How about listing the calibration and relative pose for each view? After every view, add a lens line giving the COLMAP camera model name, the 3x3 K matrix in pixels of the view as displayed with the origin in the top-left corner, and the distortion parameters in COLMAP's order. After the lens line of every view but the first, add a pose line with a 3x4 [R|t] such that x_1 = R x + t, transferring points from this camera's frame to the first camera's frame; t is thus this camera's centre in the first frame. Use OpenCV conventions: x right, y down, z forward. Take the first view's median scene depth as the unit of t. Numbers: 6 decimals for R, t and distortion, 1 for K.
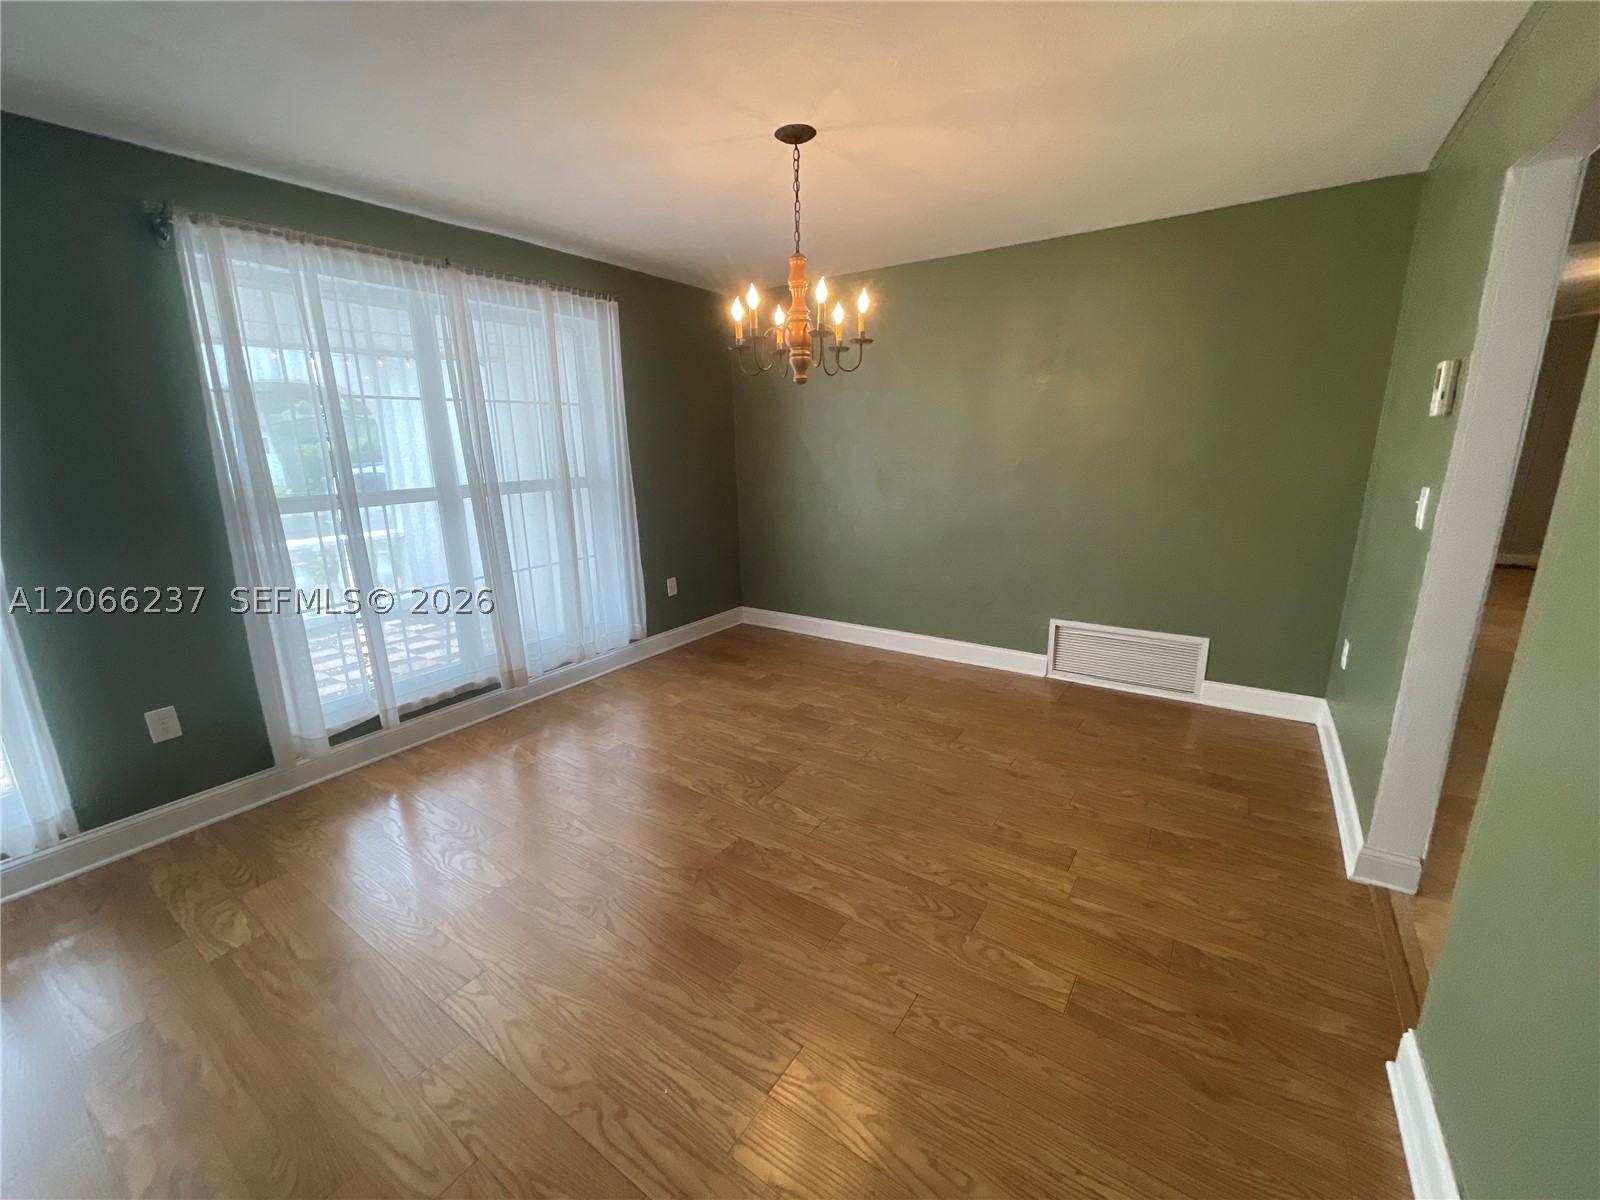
lens RADIAL K [[643.4, 0, 800.0], [0, 643.4, 600.0], [0, 0, 1]] dist [0.015300, 0.000088]
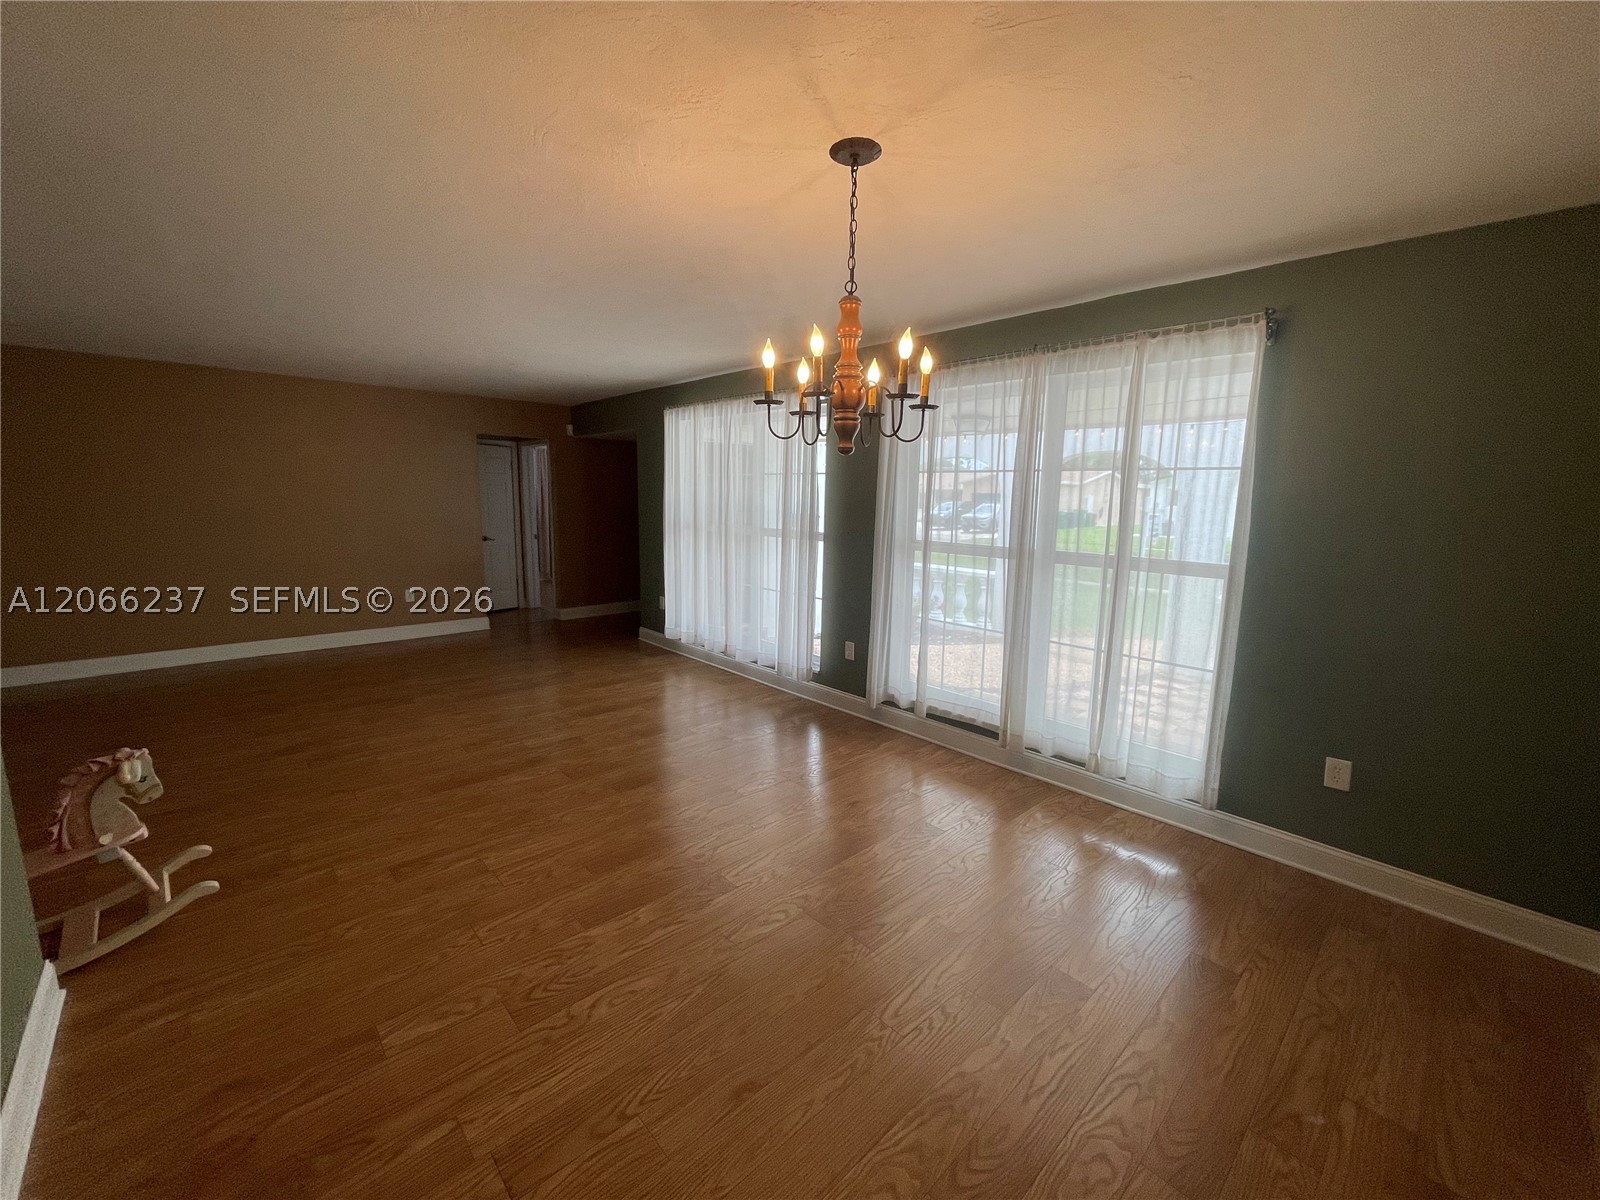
lens RADIAL K [[649.7, 0, 791.6], [0, 649.7, 596.4], [0, 0, 1]] dist [0.001922, 0.000063]
pose [[-0.222538, 0.164496, -0.960946, 0.652452], [-0.256895, 0.940934, 0.220563, -0.256818], [0.940469, 0.295945, -0.167135, 0.896739]]
